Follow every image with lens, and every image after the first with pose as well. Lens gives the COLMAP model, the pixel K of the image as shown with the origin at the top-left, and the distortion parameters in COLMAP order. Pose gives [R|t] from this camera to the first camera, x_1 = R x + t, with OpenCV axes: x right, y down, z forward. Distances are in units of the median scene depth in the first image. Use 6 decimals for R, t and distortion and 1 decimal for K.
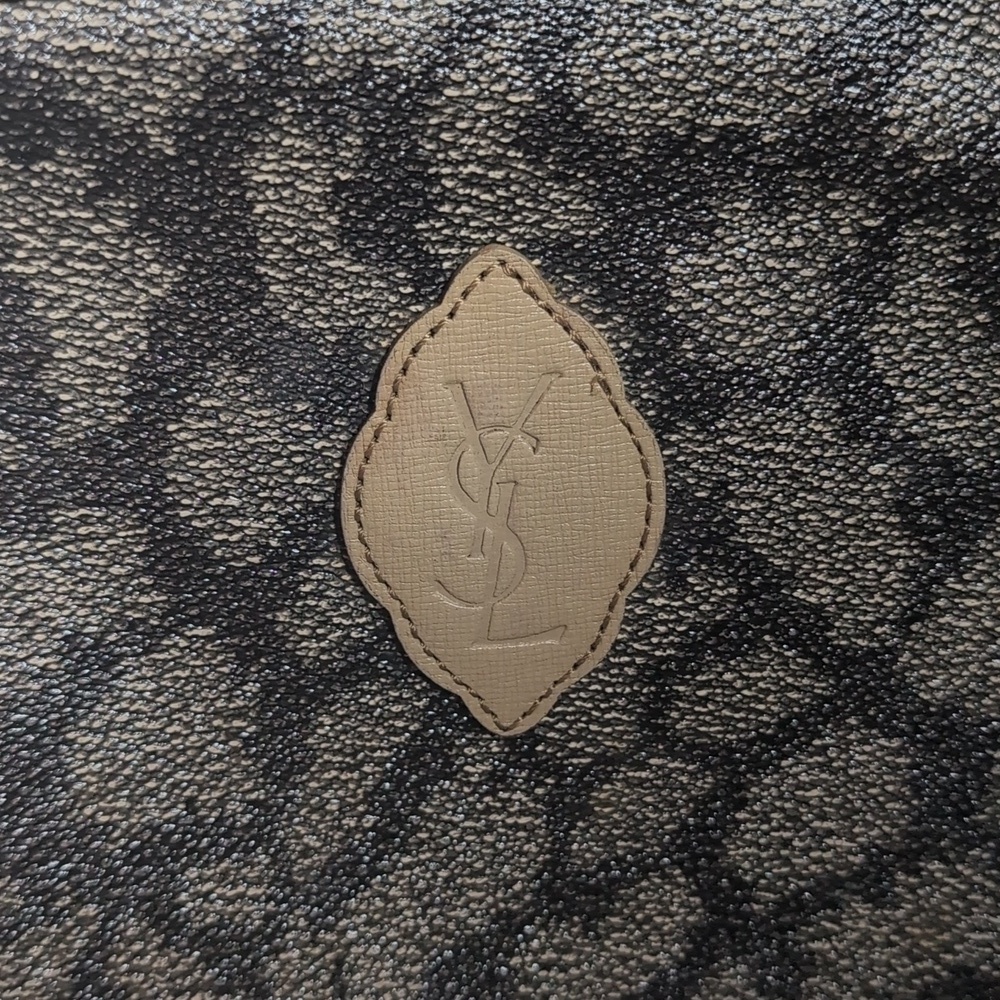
lens RADIAL K [[1604.8, 0, 500.0], [0, 1604.8, 500.0], [0, 0, 1]] dist [0.216065, -1.077346]
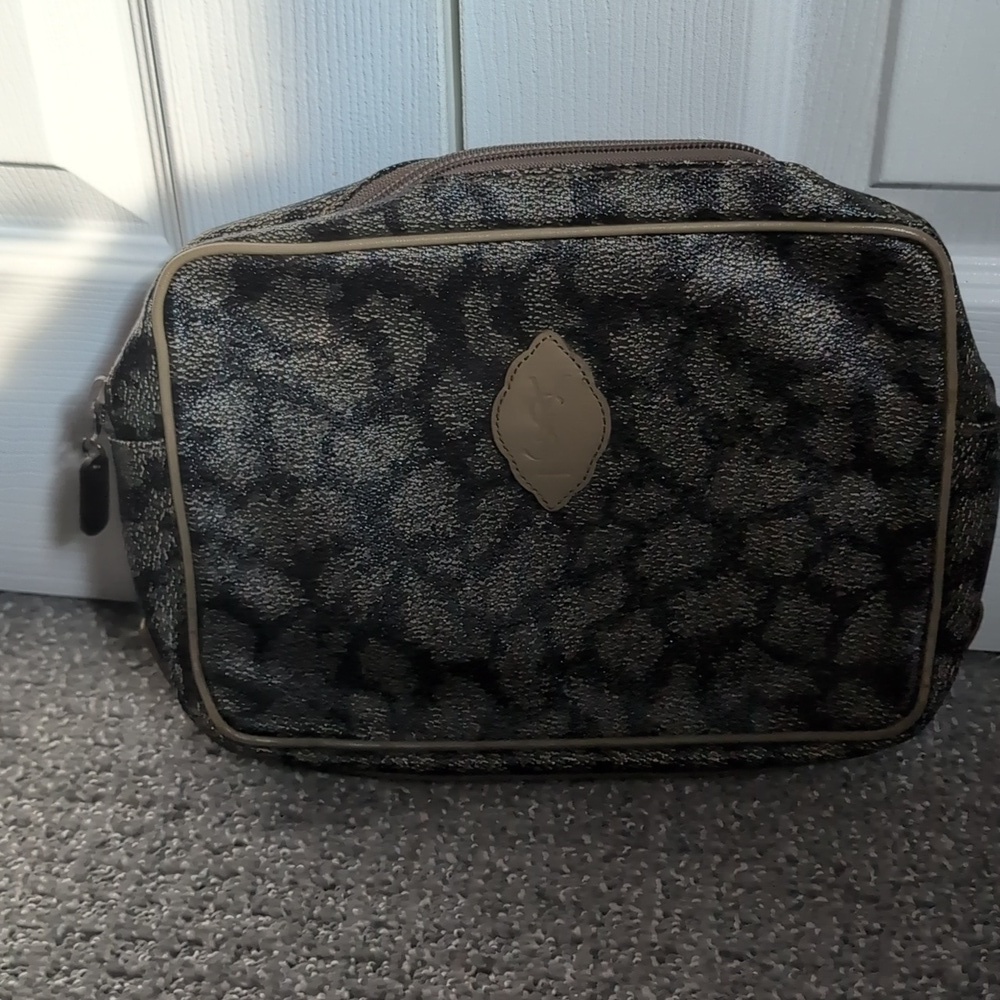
lens RADIAL K [[1604.8, 0, 500.0], [0, 1604.8, 500.0], [0, 0, 1]] dist [0.216065, -1.077346]
pose [[0.983627, 0.065734, -0.167802, 0.387742], [-0.058248, 0.997091, 0.049153, 0.004952], [0.170545, -0.038574, 0.984595, -1.714439]]
